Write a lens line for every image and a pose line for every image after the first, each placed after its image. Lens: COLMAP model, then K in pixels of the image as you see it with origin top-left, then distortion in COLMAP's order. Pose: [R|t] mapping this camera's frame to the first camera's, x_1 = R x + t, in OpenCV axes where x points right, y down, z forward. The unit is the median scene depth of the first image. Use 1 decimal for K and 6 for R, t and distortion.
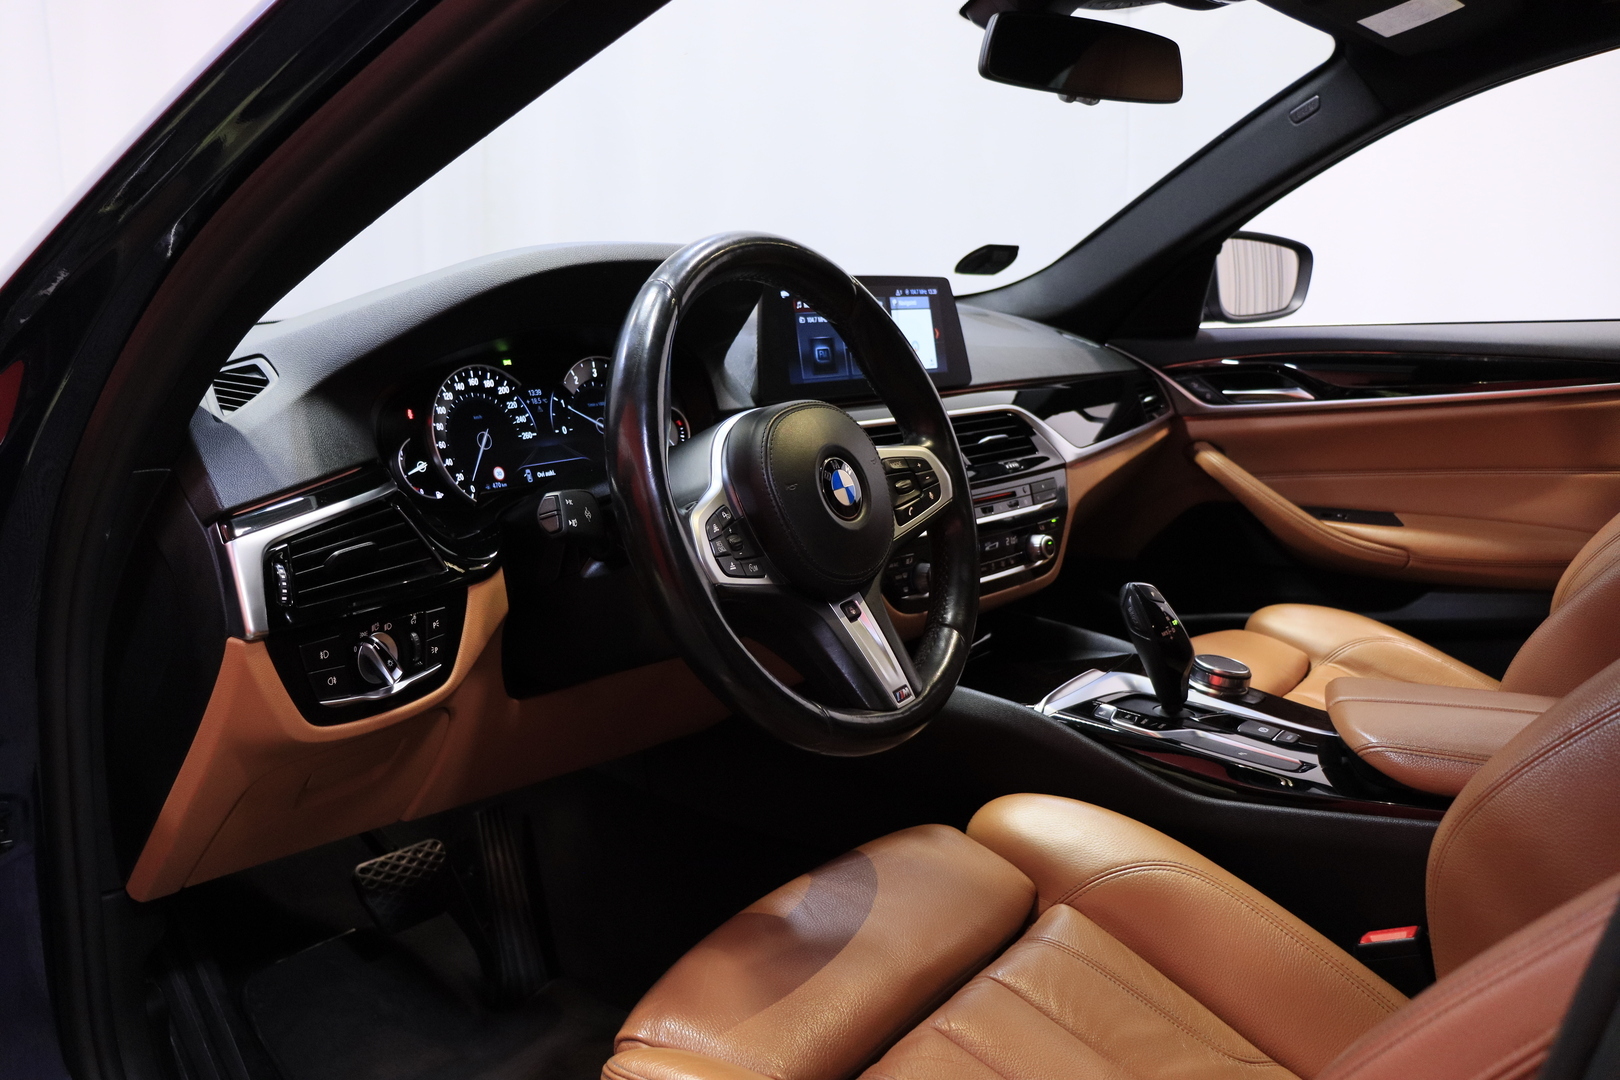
lens RADIAL K [[1340.9, 0, 806.3], [0, 1340.9, 548.0], [0, 0, 1]] dist [-0.126639, 0.000620]
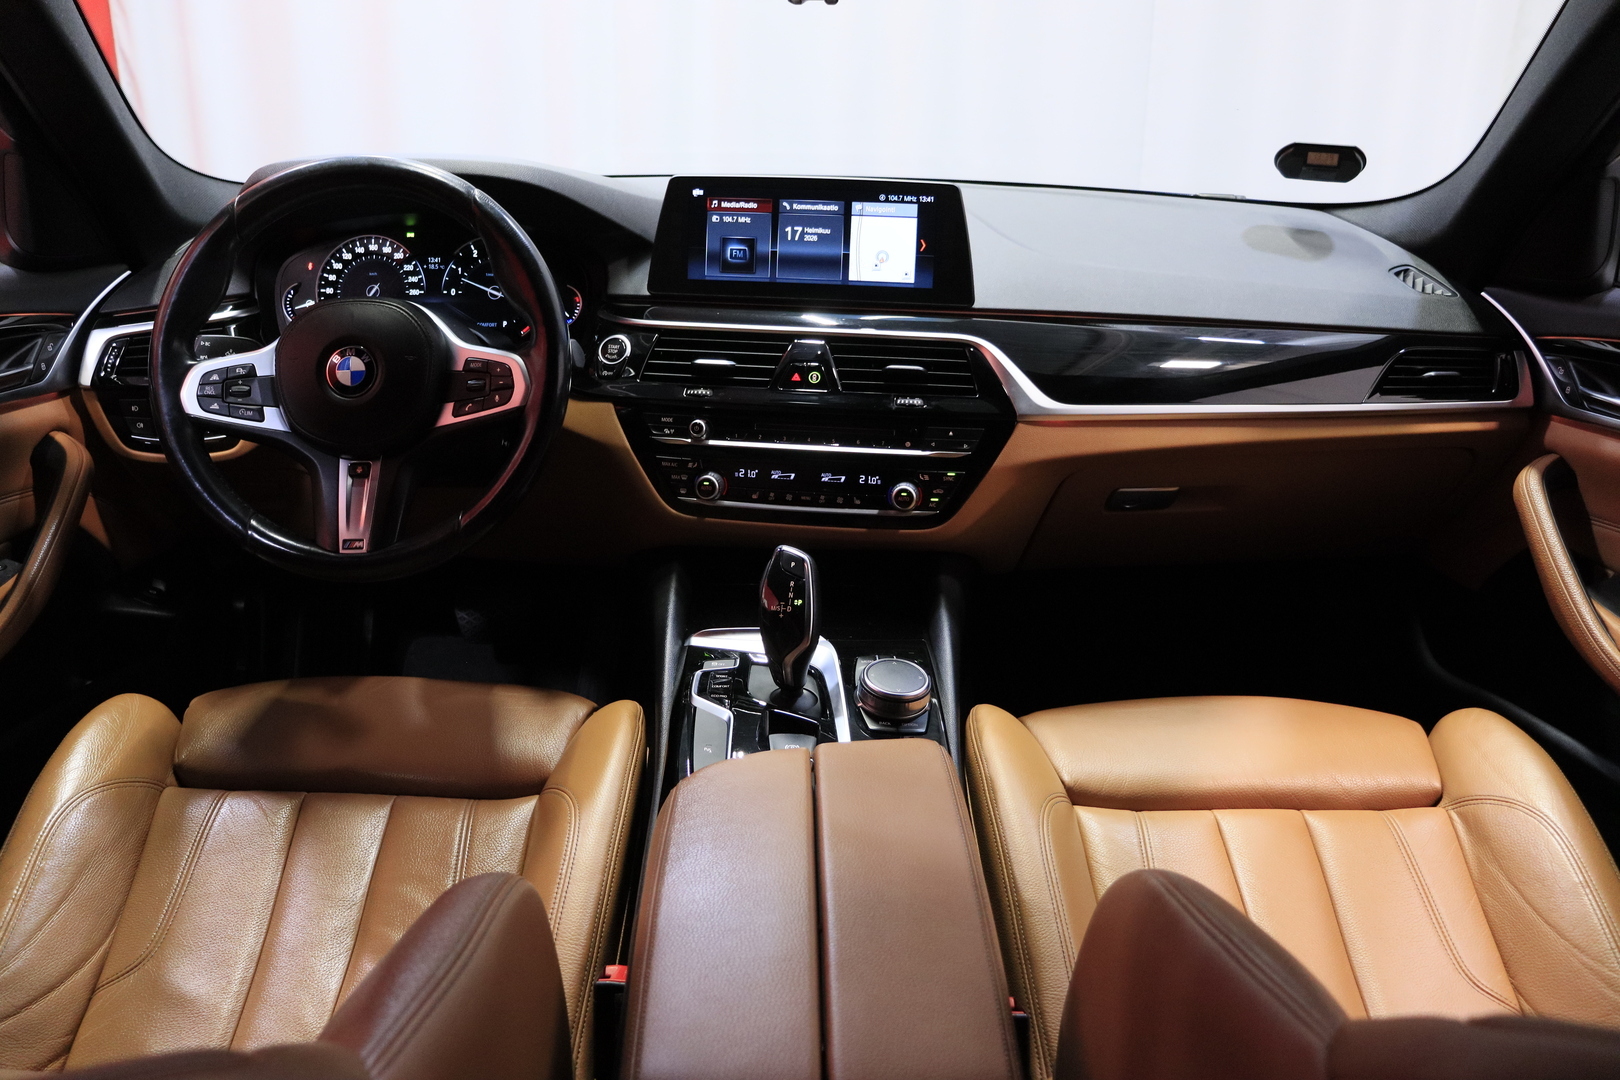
lens RADIAL K [[1340.9, 0, 810.2], [0, 1340.9, 540.1], [0, 0, 1]] dist [-0.126639, 0.000620]
pose [[0.589560, 0.281069, -0.757244, 0.905677], [-0.180680, 0.959638, 0.215522, -0.169286], [0.787257, 0.009756, 0.616548, 0.428391]]
